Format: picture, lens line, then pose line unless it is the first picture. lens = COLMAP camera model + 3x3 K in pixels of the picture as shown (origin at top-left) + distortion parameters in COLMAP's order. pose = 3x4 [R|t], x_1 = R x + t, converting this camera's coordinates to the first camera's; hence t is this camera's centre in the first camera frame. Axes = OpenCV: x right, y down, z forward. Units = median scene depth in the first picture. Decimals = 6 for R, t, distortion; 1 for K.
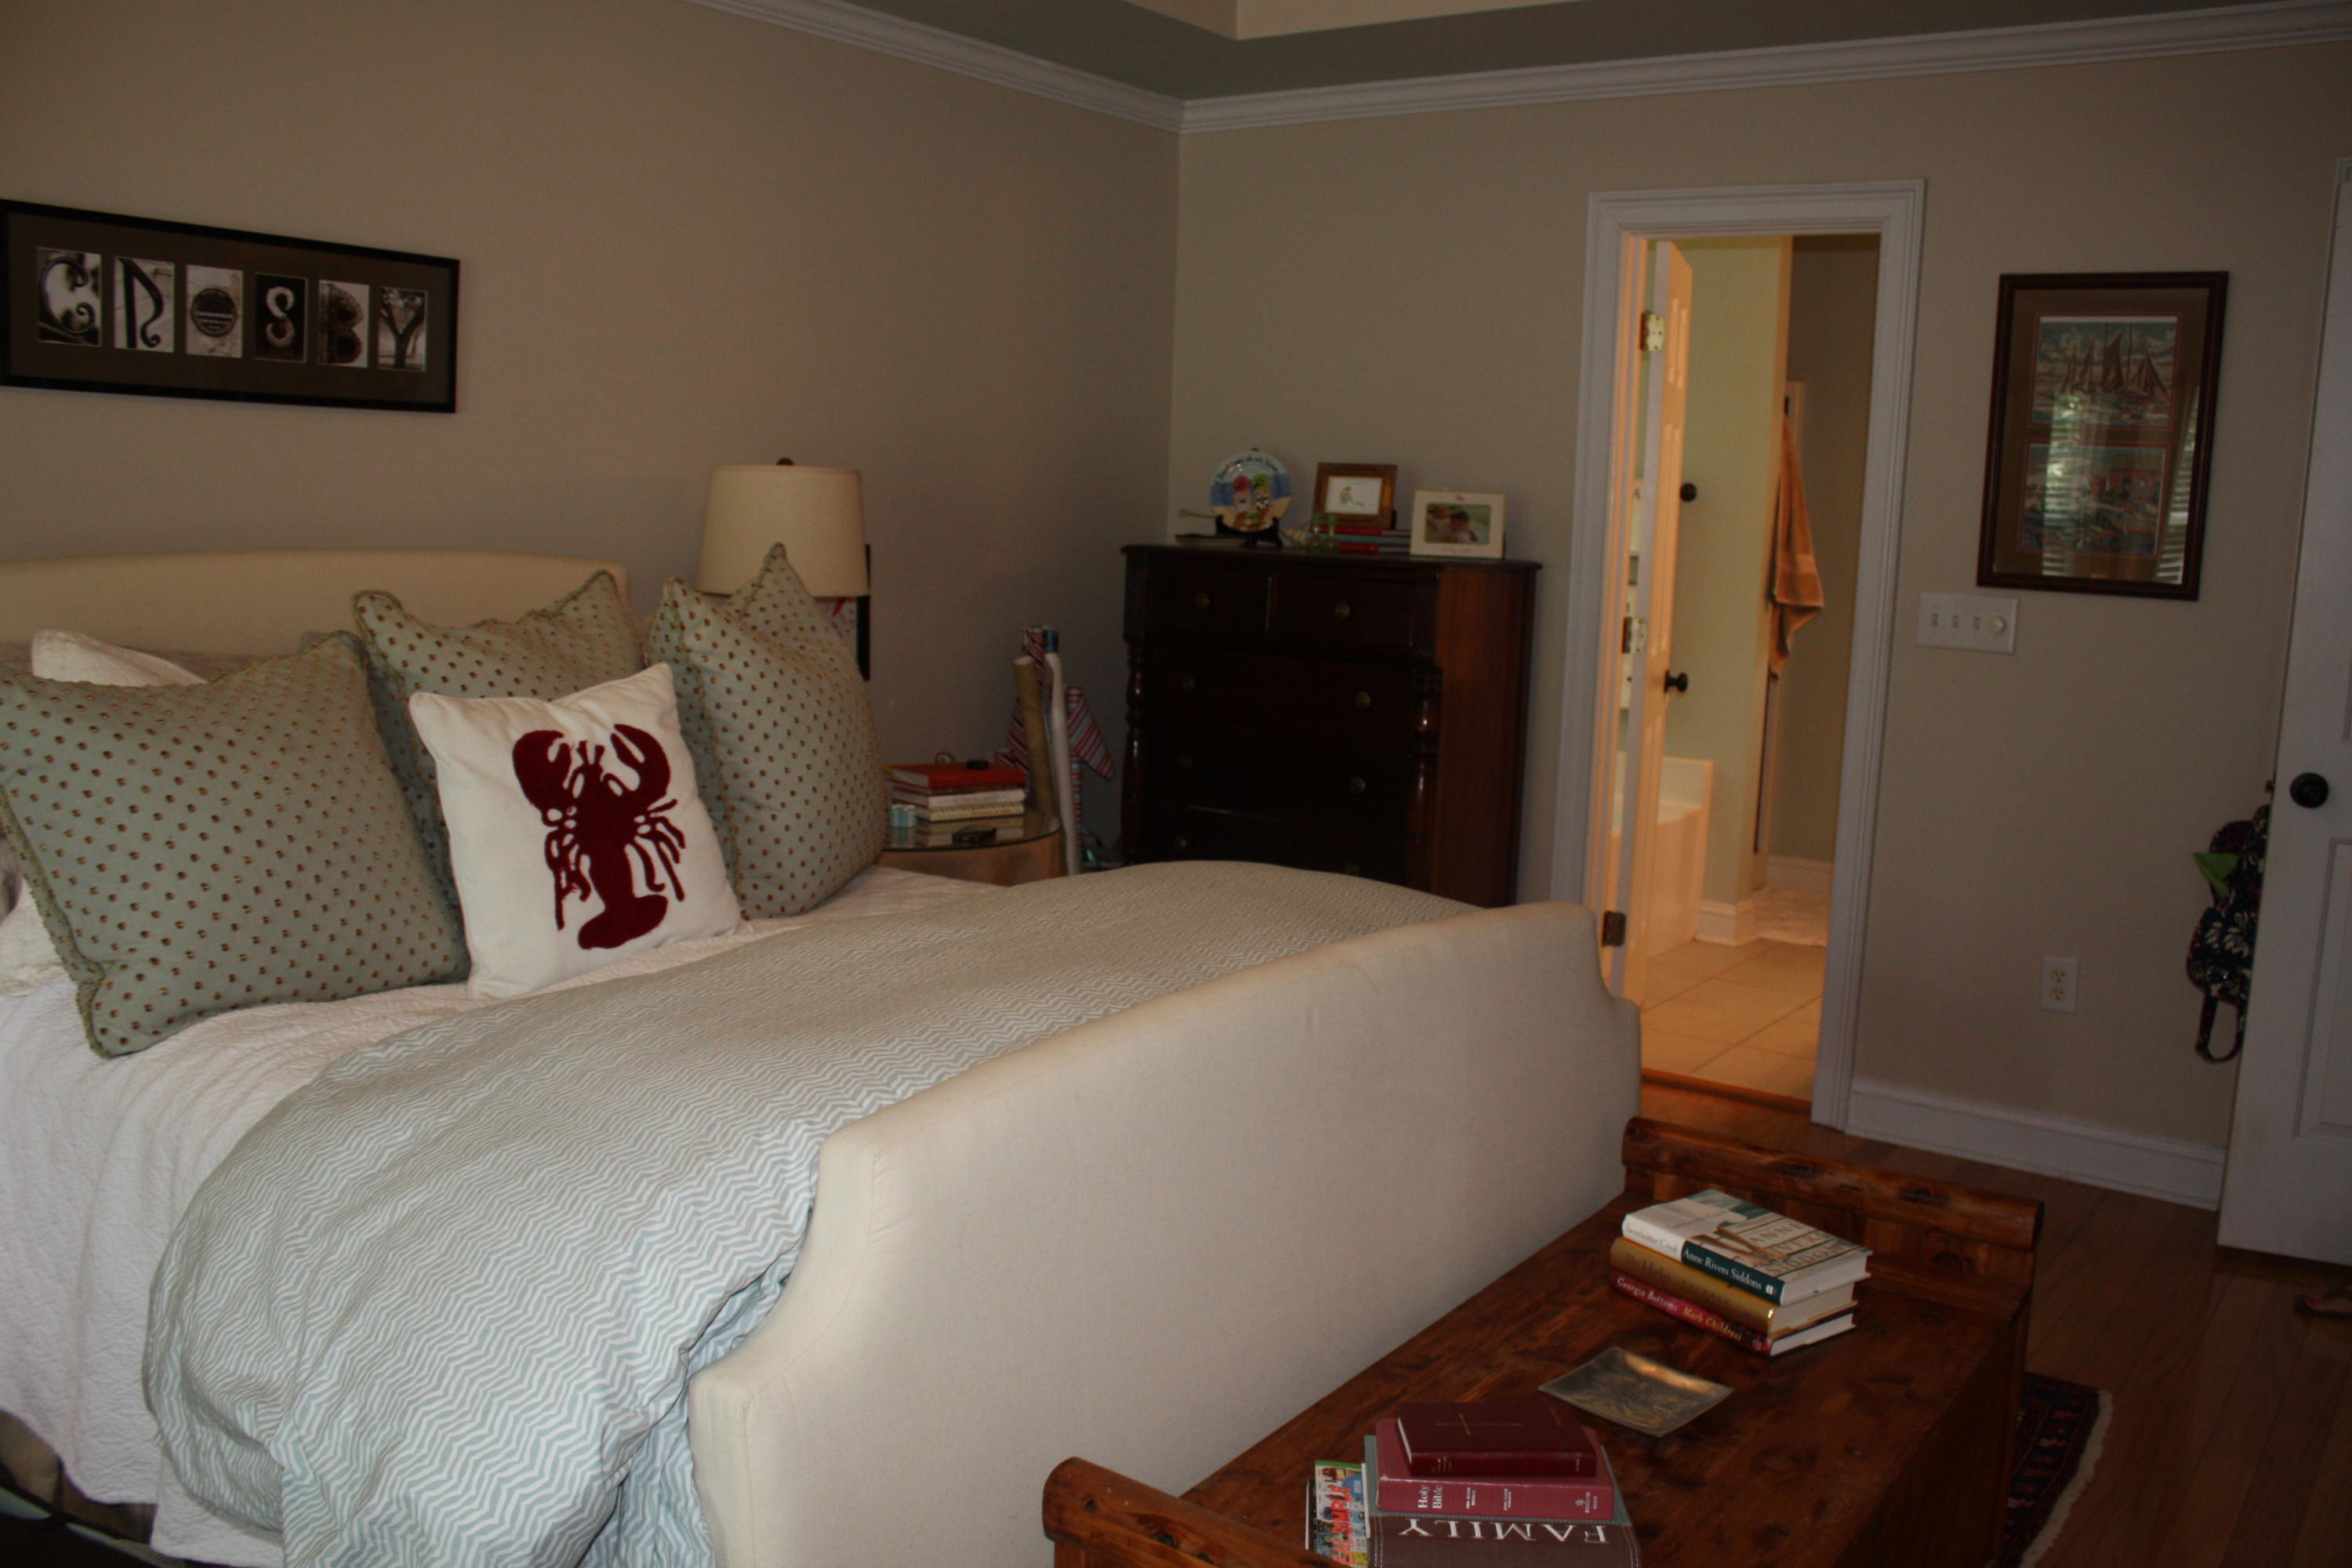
lens RADIAL K [[1946.9, 0, 1176.0], [0, 1946.9, 784.0], [0, 0, 1]] dist [-0.141255, 0.127985]
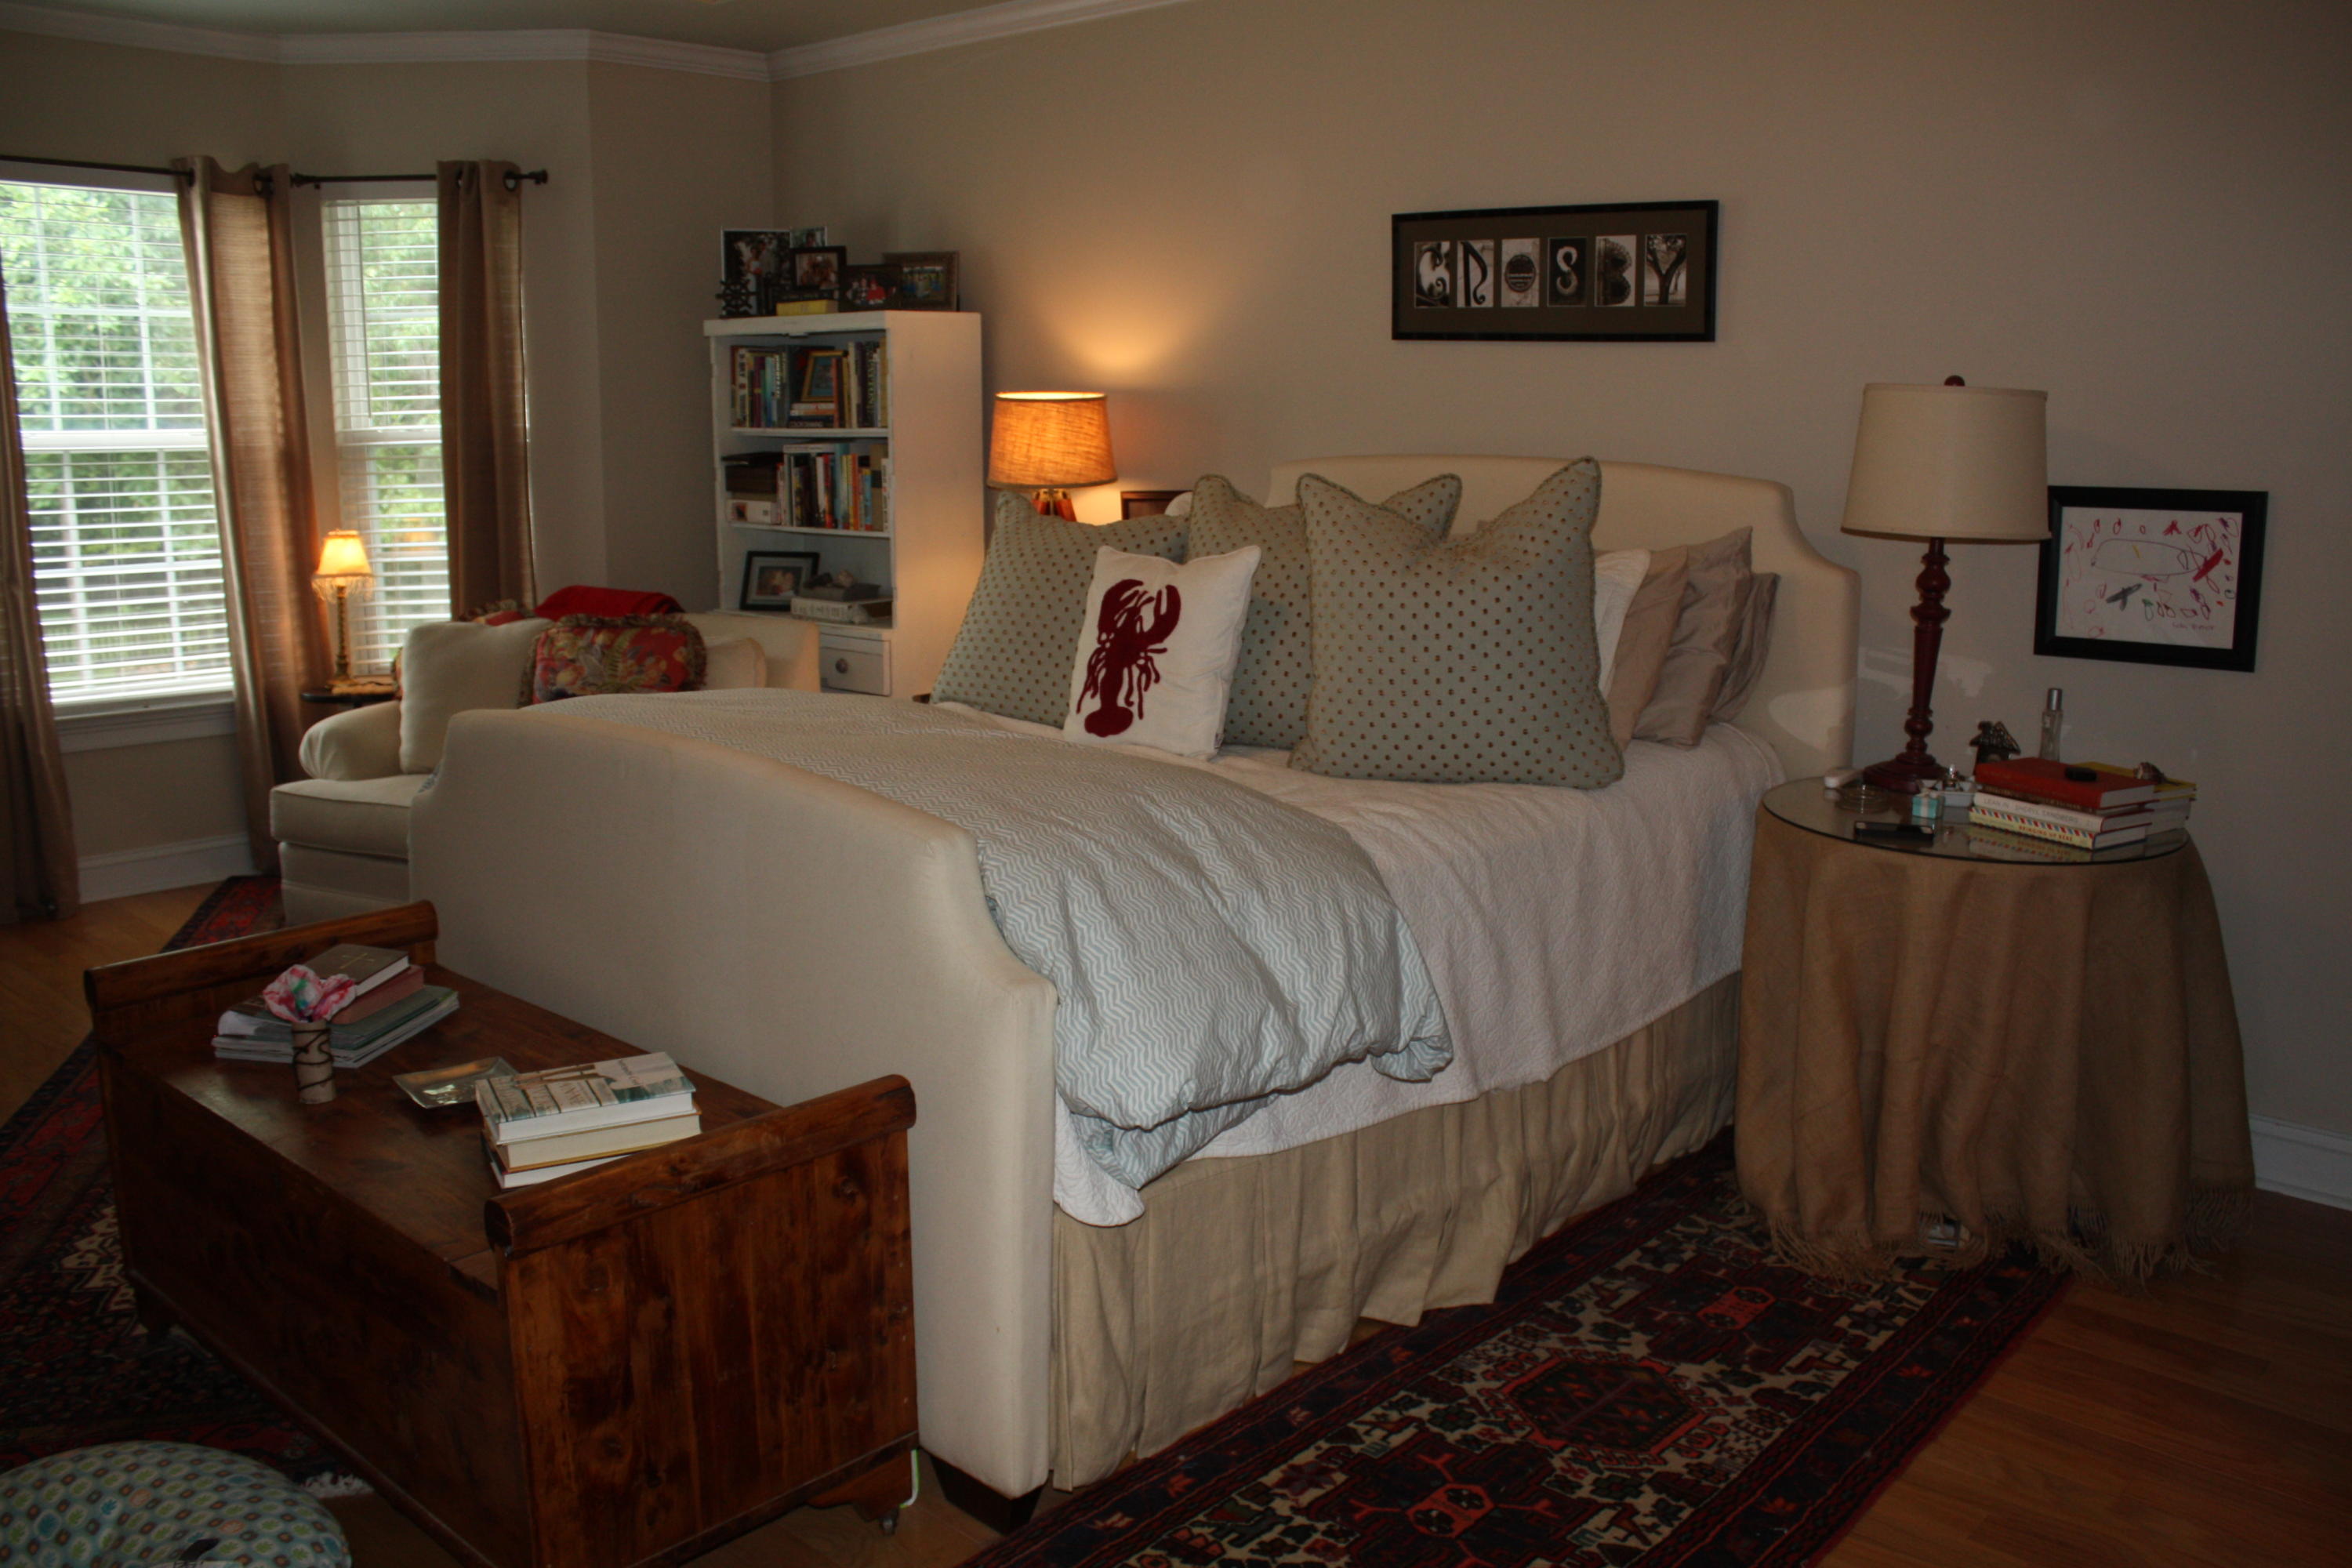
lens RADIAL K [[1946.9, 0, 1176.0], [0, 1946.9, 784.0], [0, 0, 1]] dist [-0.141255, 0.127985]
pose [[-0.097596, 0.175076, -0.979706, 0.856150], [-0.147737, 0.970950, 0.188228, -0.122059], [0.984200, 0.163109, -0.068895, 0.905578]]
